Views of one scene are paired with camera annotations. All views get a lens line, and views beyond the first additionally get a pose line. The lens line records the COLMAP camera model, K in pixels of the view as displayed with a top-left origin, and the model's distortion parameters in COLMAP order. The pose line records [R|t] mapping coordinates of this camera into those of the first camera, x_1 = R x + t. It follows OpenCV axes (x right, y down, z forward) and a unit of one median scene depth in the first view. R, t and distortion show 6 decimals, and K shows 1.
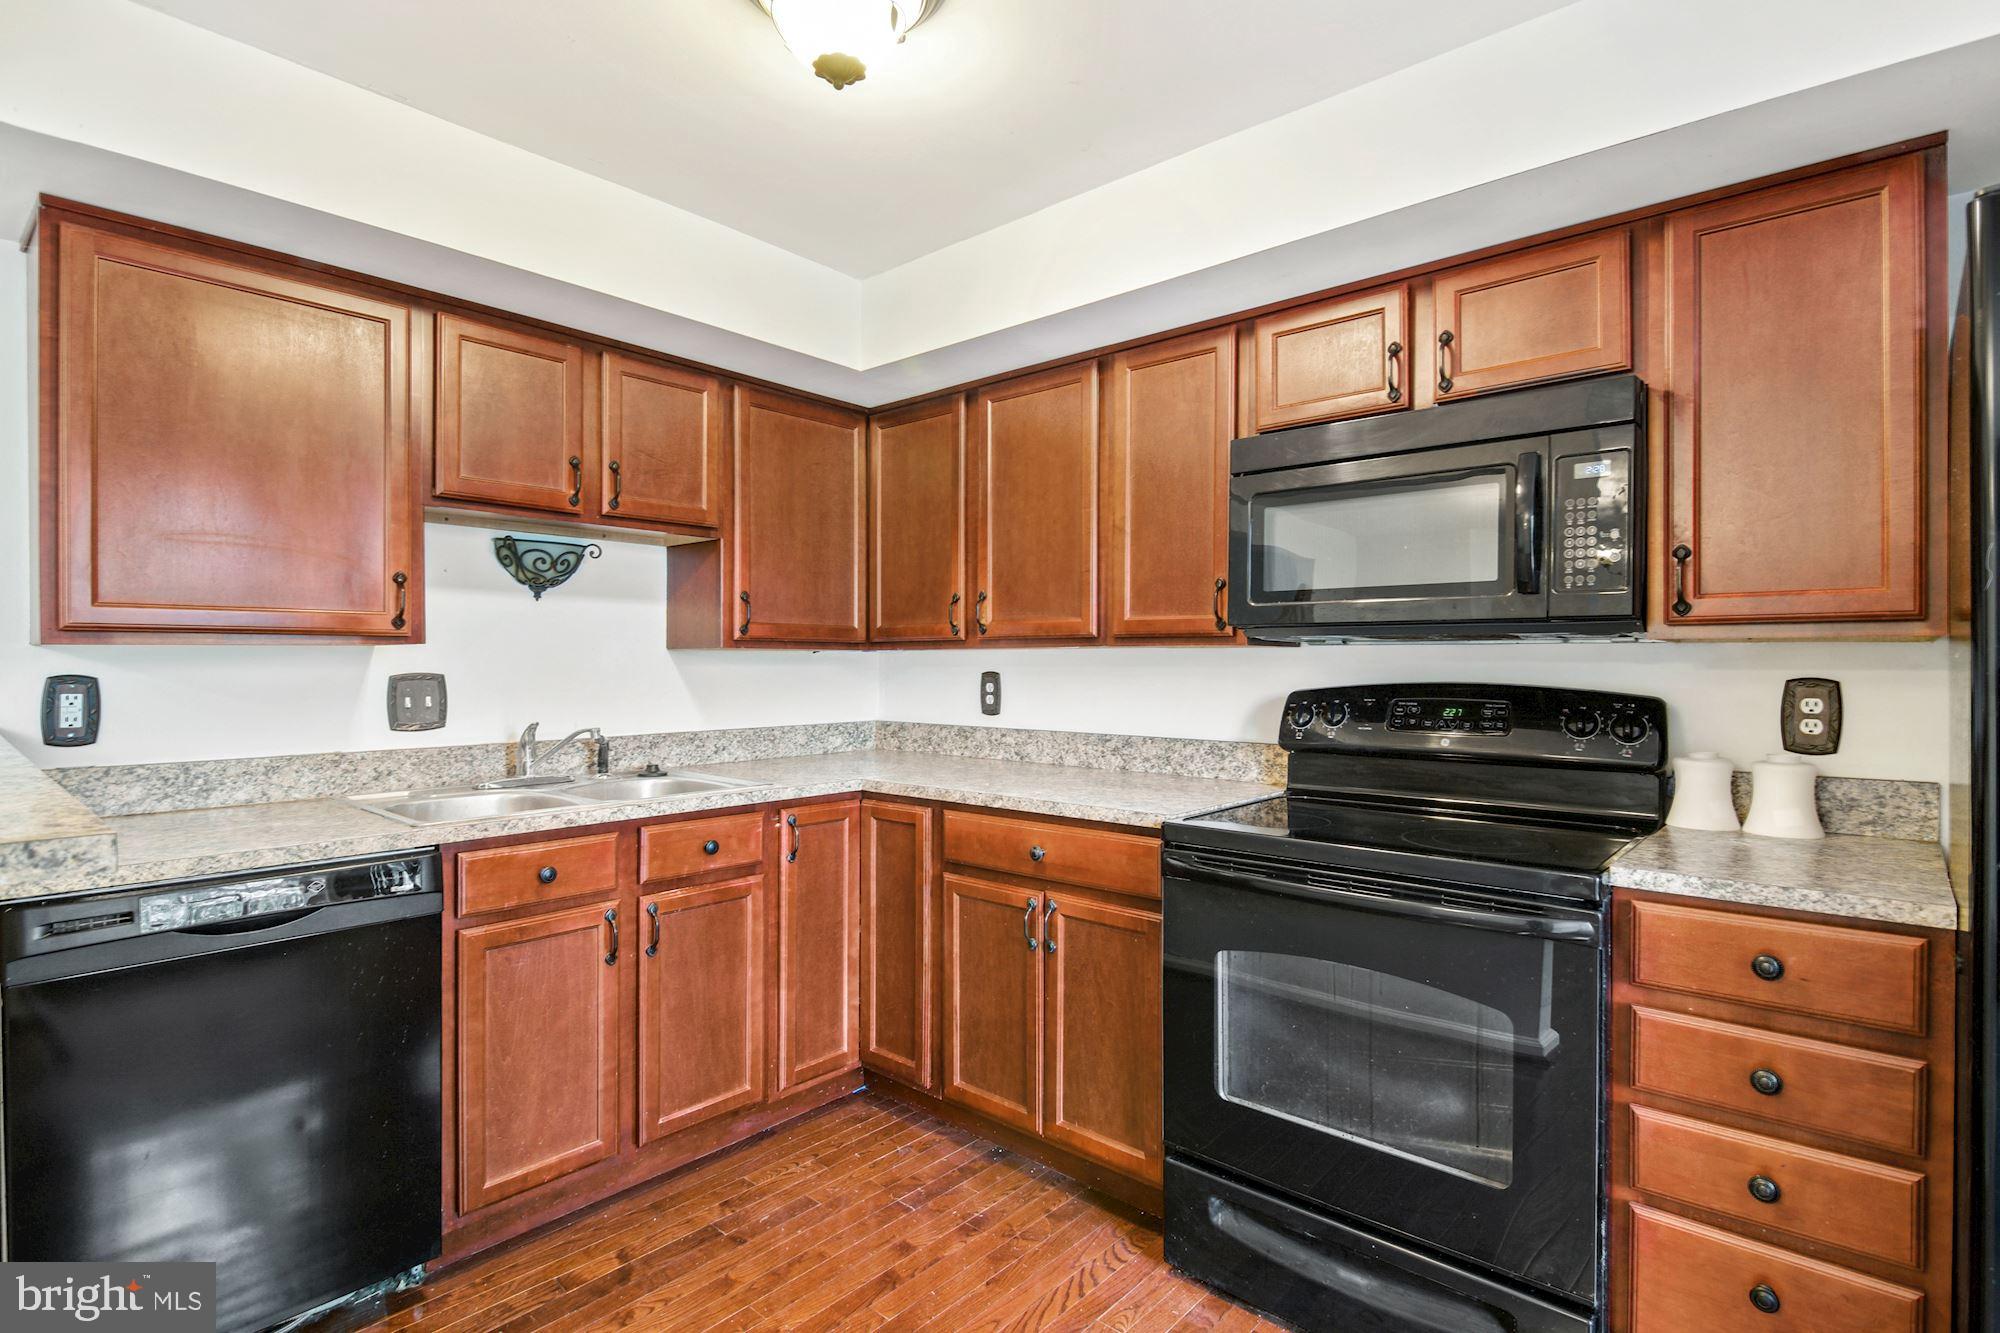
lens RADIAL K [[972.5, 0, 993.1], [0, 972.5, 662.3], [0, 0, 1]] dist [-0.005018, -0.006847]
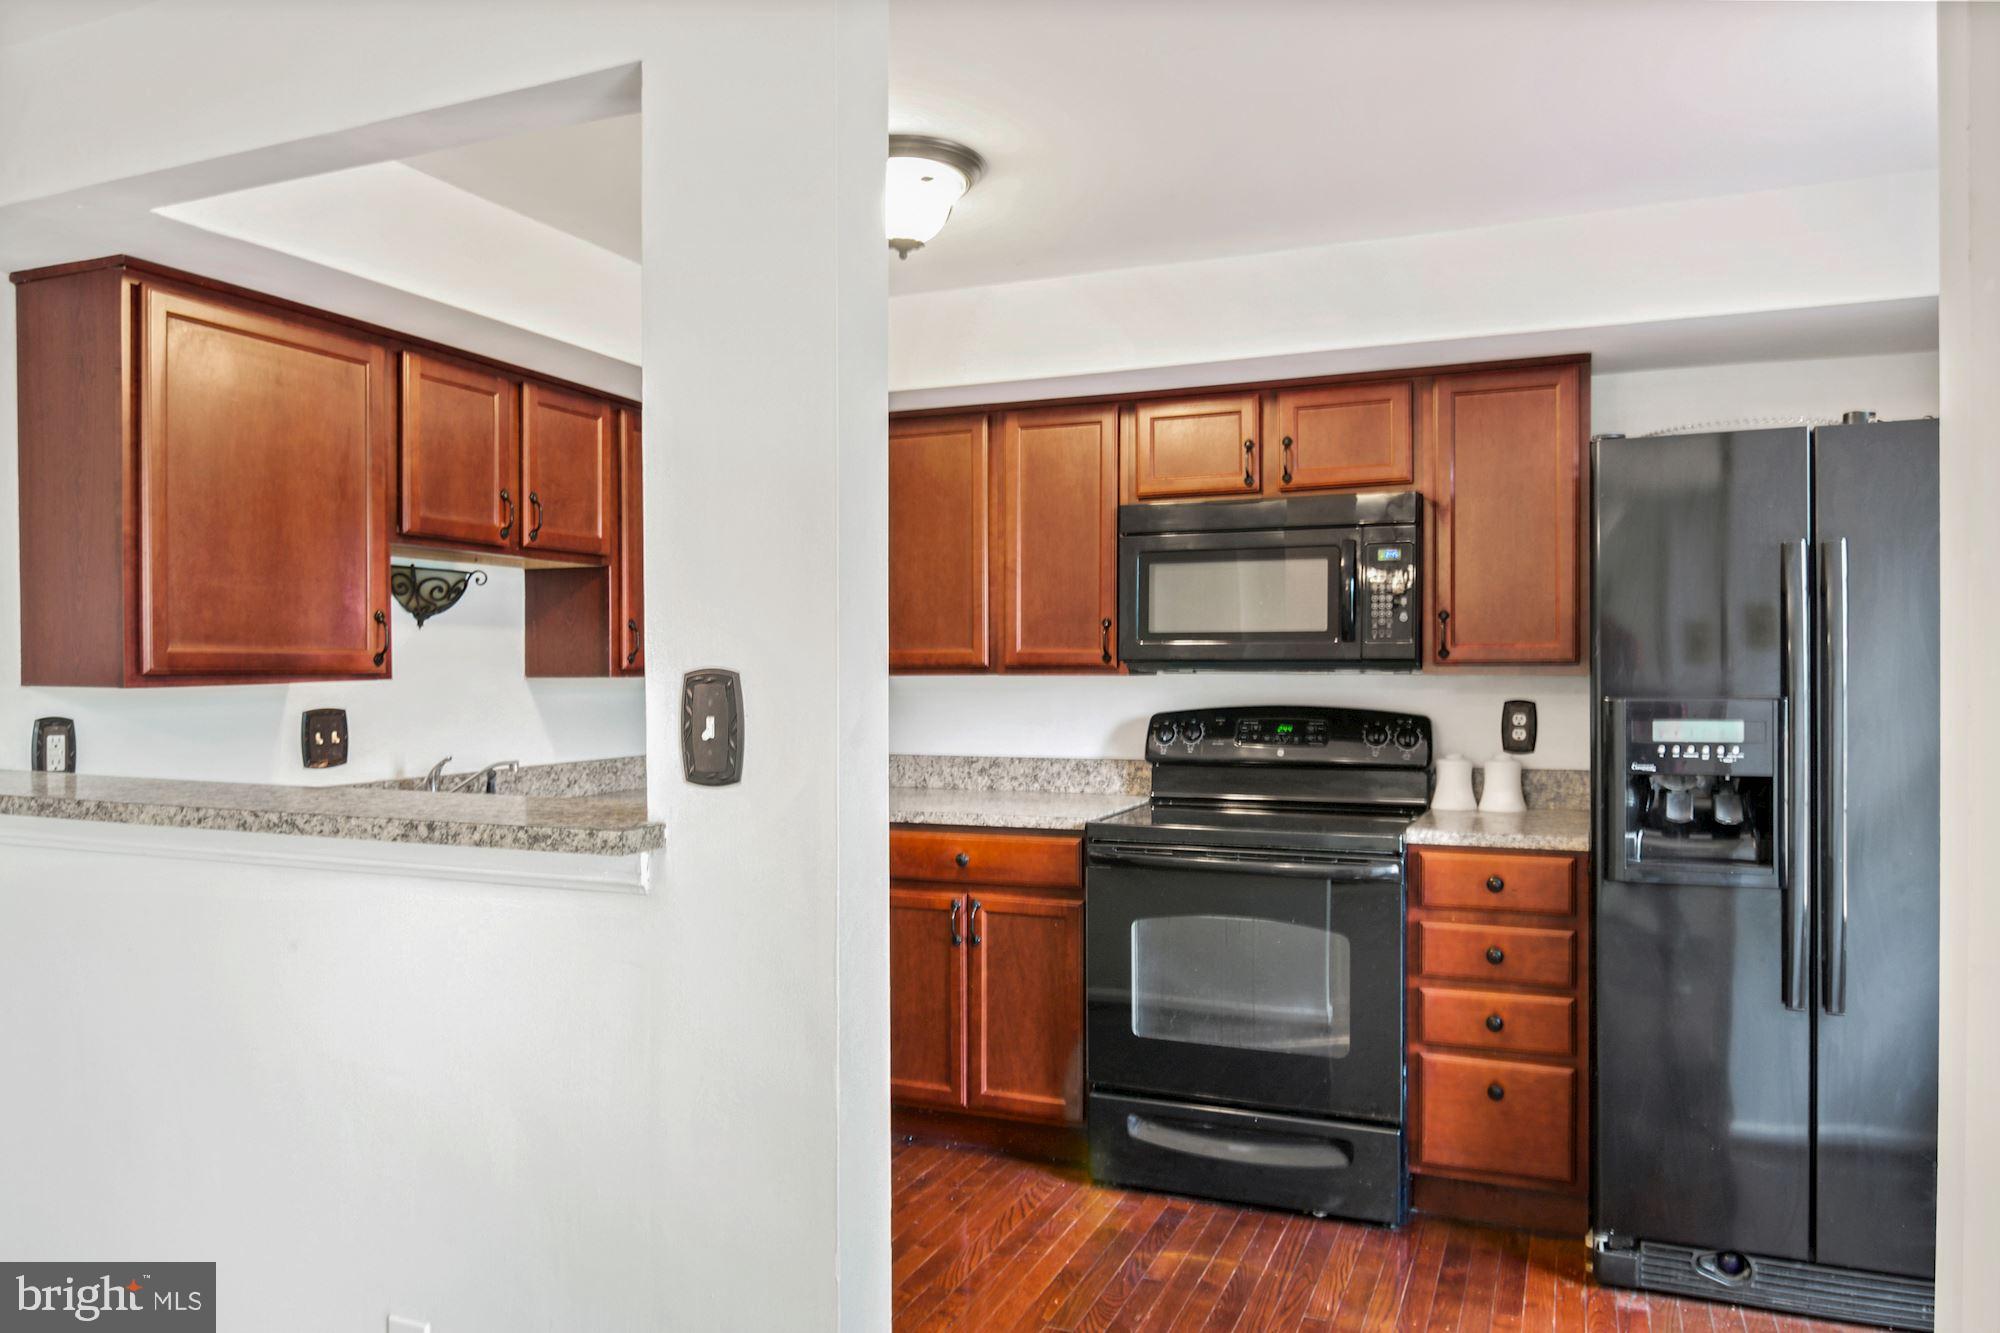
lens RADIAL K [[1389.7, 0, 1001.5], [0, 1389.7, 670.3], [0, 0, 1]] dist [-0.029969, -0.000405]
pose [[0.943653, -0.004673, 0.330903, -0.474198], [0.003649, 0.999986, 0.003716, -0.032890], [-0.330916, -0.002299, 0.943657, -0.582255]]
